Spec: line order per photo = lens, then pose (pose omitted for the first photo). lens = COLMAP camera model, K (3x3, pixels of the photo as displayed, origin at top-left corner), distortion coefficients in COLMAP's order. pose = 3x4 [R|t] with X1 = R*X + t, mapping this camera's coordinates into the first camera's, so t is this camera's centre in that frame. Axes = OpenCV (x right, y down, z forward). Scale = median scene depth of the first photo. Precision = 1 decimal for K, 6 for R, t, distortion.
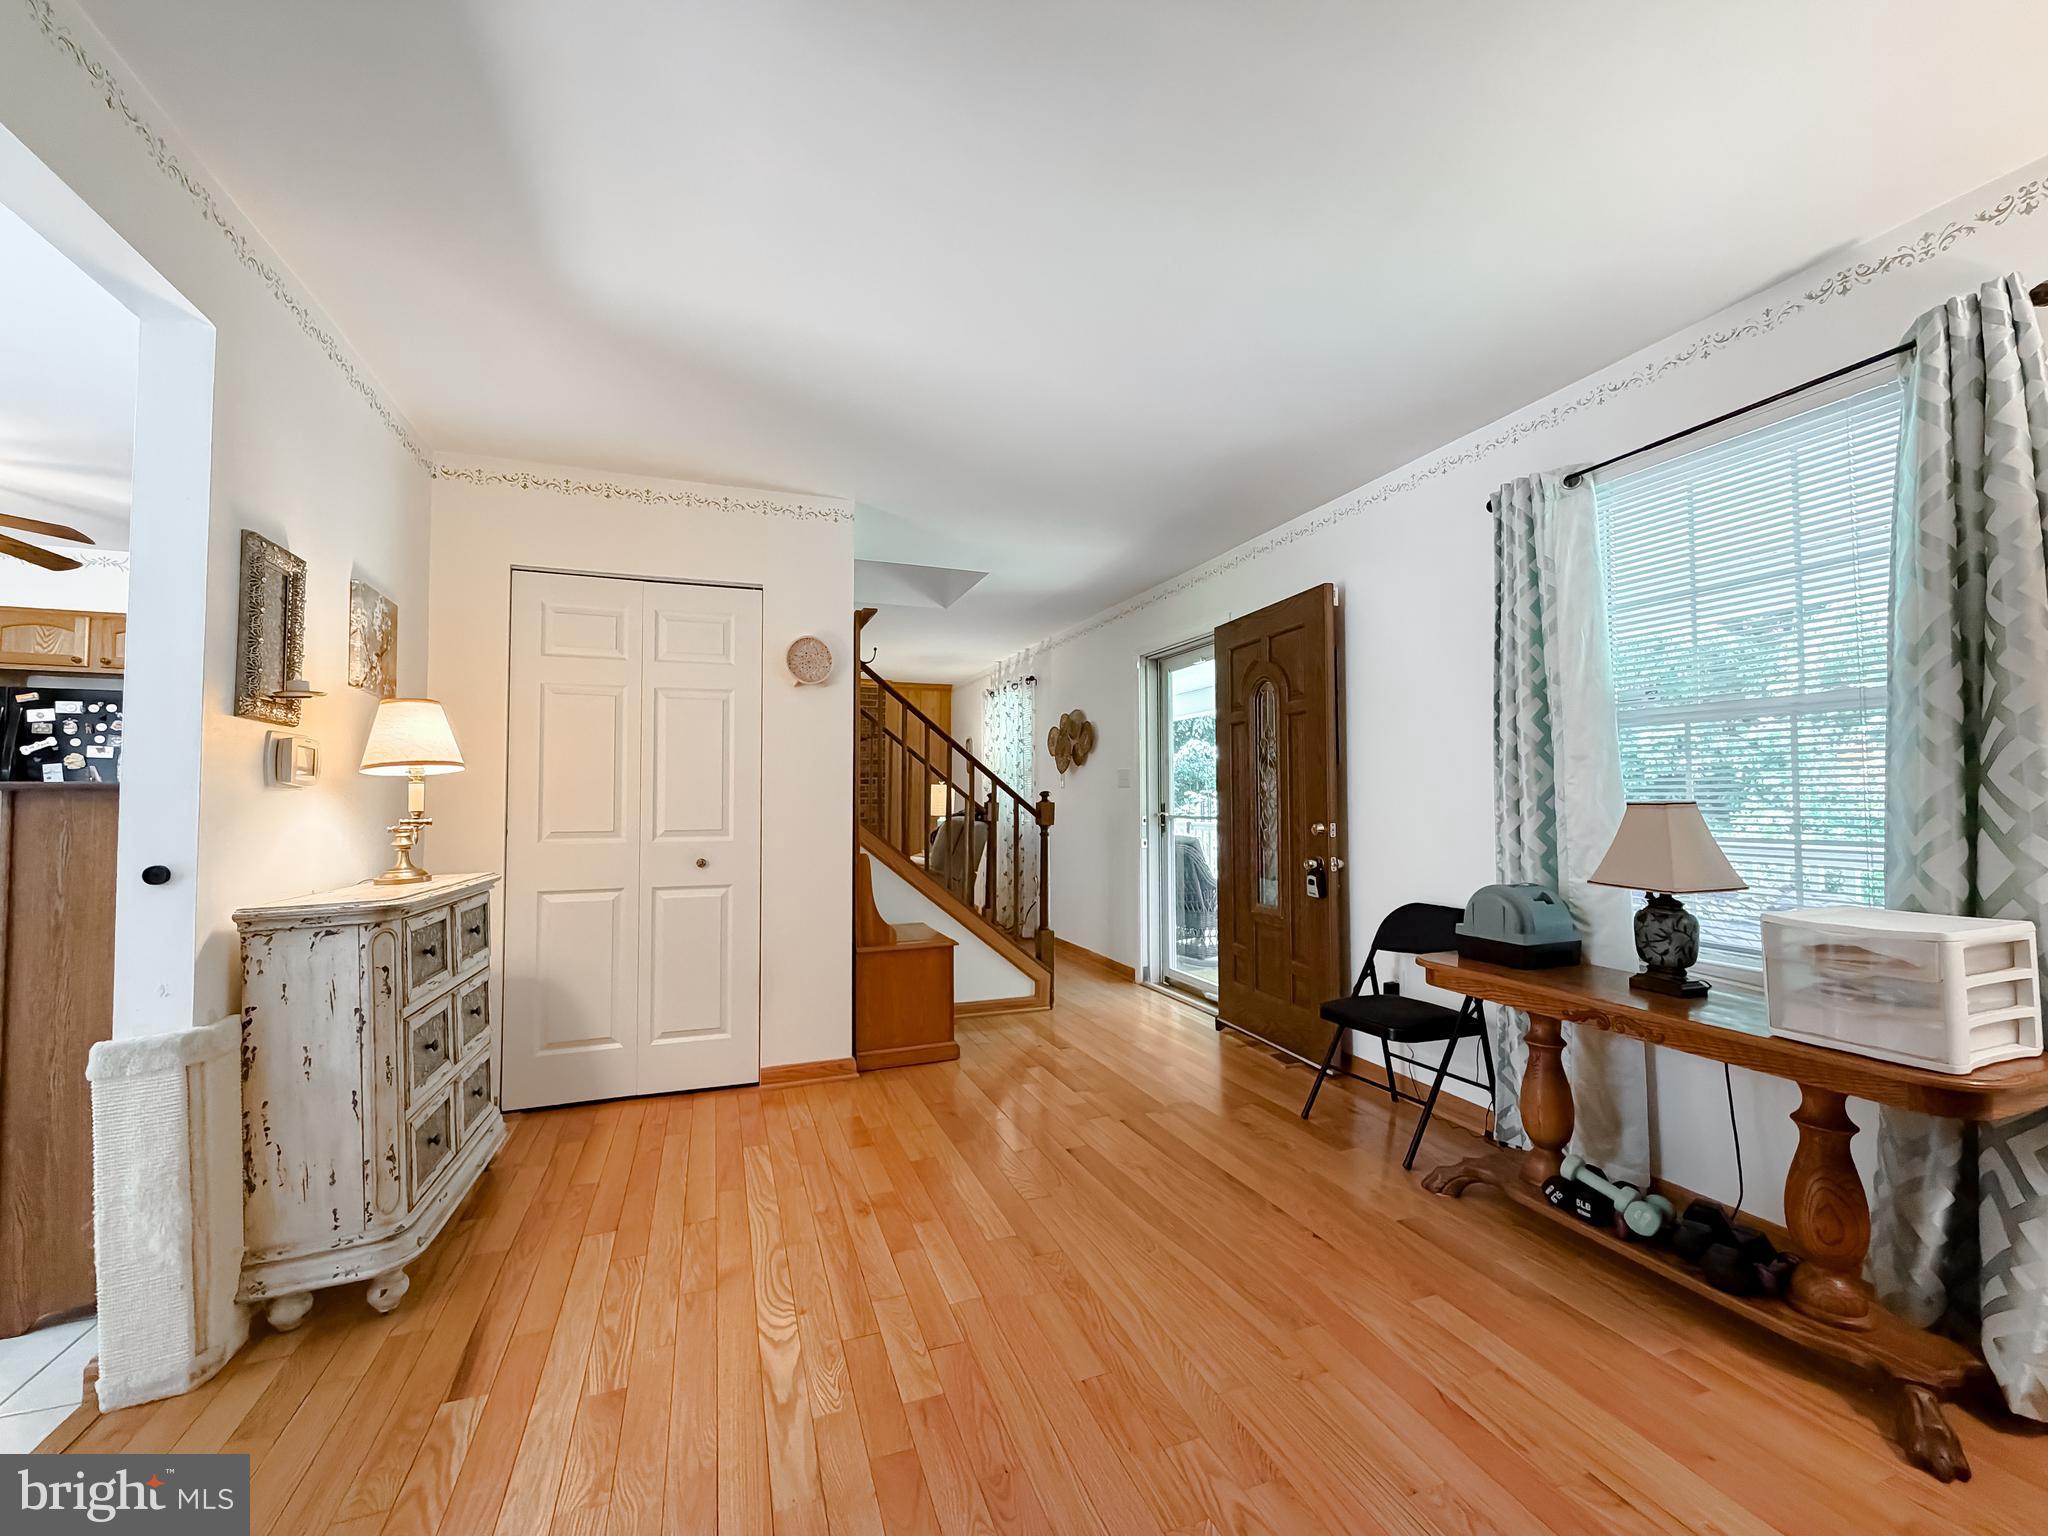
lens RADIAL K [[837.3, 0, 1030.5], [0, 837.3, 775.5], [0, 0, 1]] dist [-0.004811, -0.000006]
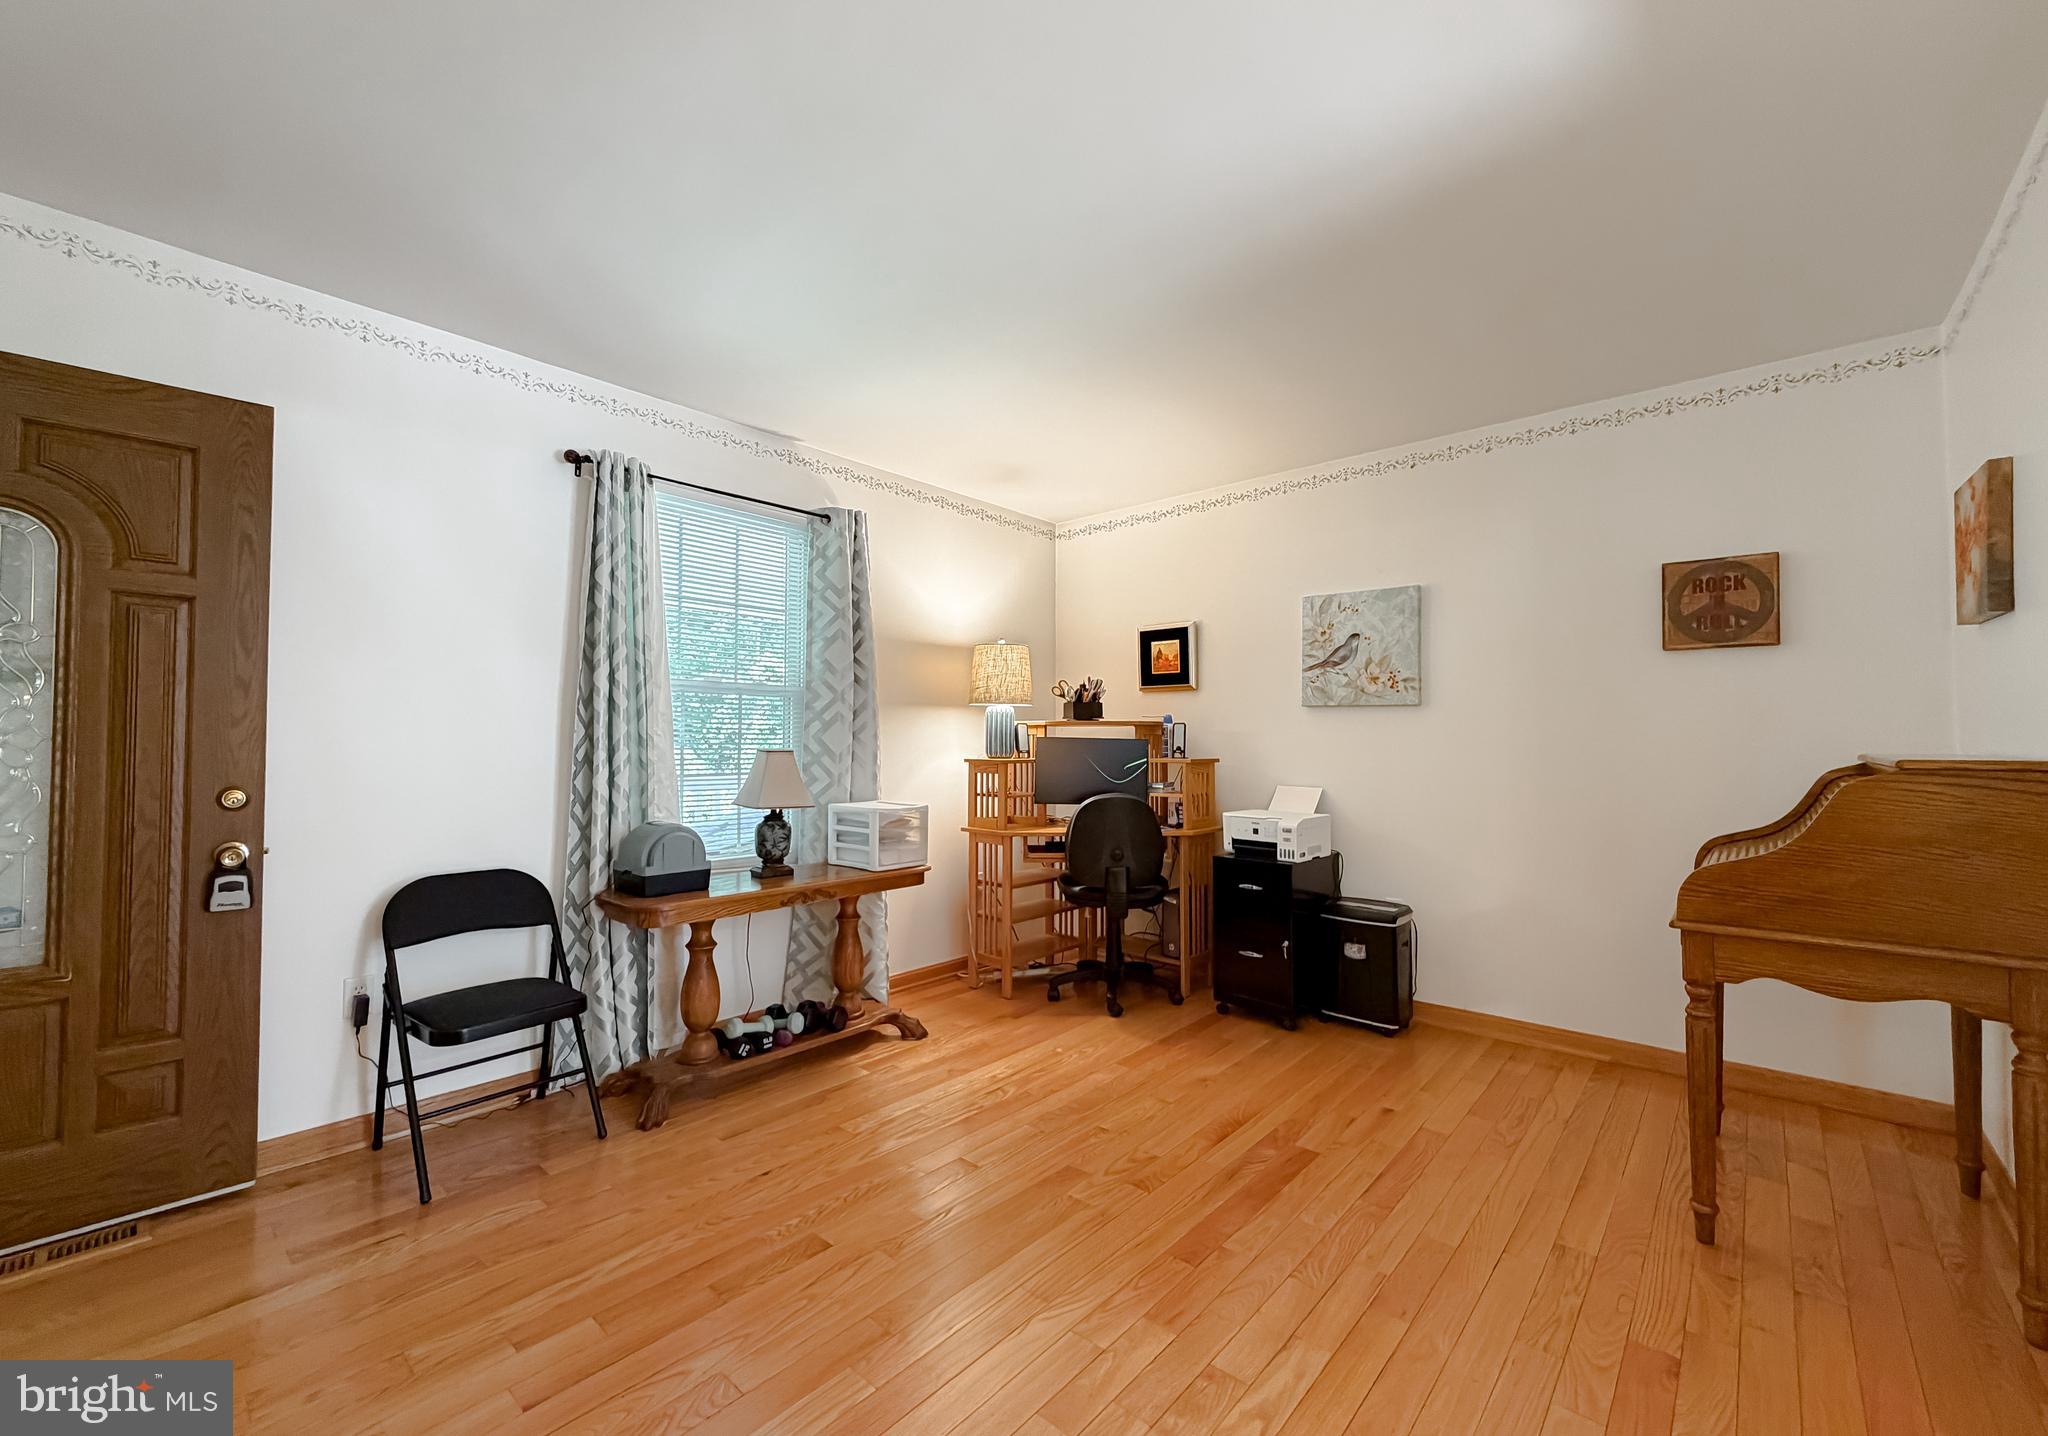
lens RADIAL K [[827.7, 0, 1012.6], [0, 827.7, 720.7], [0, 0, 1]] dist [0.002693, 0.000138]
pose [[-0.461581, 0.020695, 0.886857, -0.755797], [-0.027498, 0.998914, -0.037622, 0.023705], [-0.886672, -0.041753, -0.460511, 1.289513]]
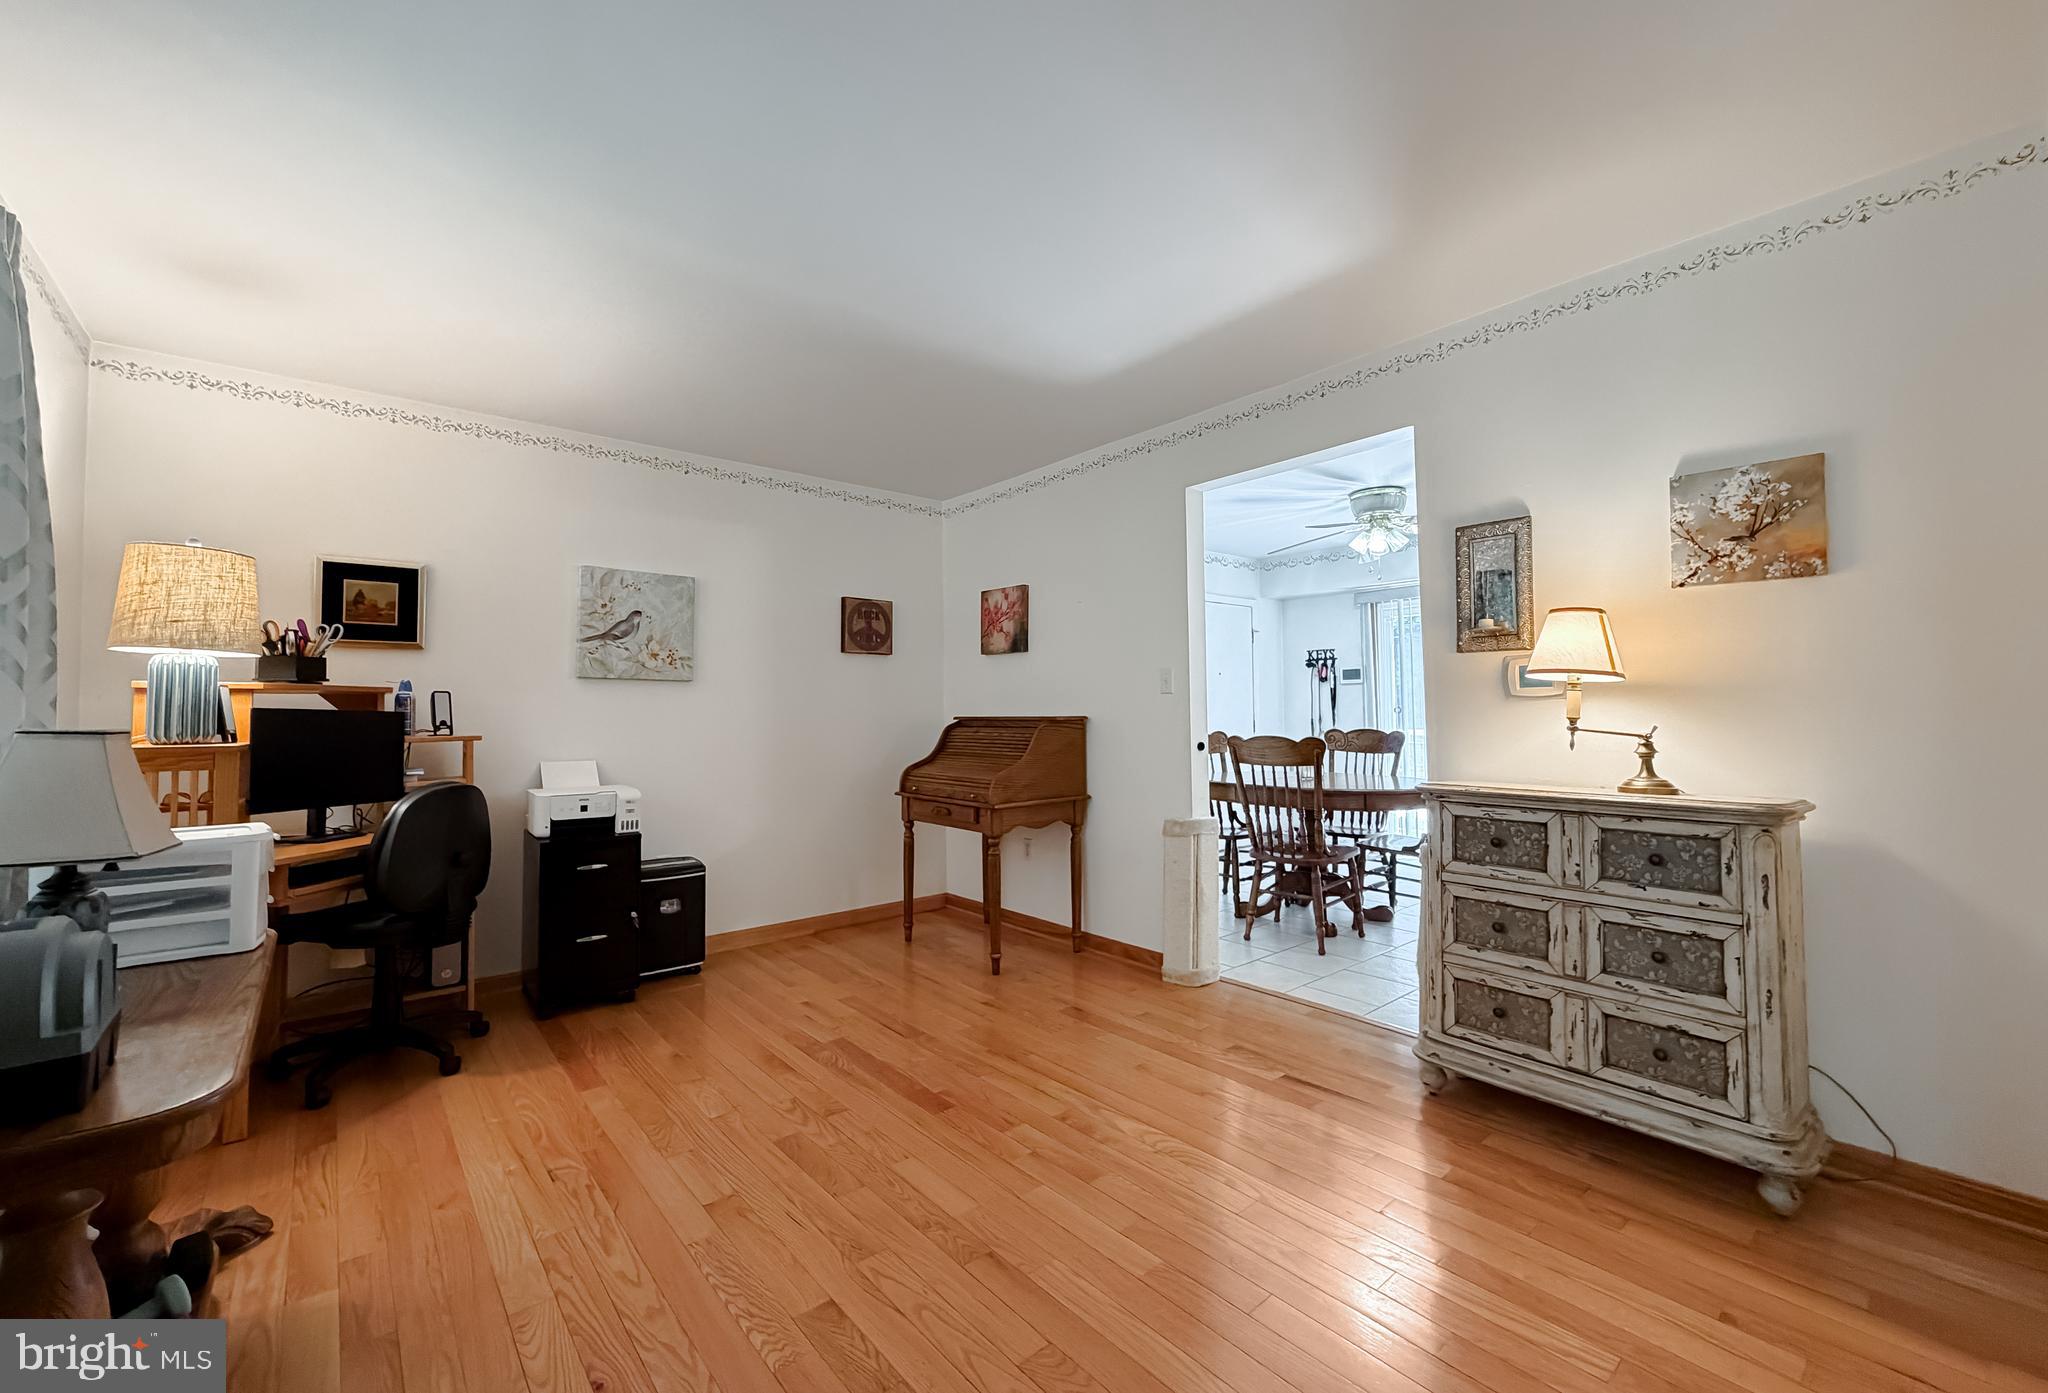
lens RADIAL K [[827.4, 0, 1019.3], [0, 827.4, 684.6], [0, 0, 1]] dist [-0.002050, -0.000413]
pose [[-0.943117, -0.001618, -0.332457, 0.264319], [0.021131, 0.997675, -0.064799, 0.055278], [0.331789, -0.068138, -0.940890, 1.851185]]
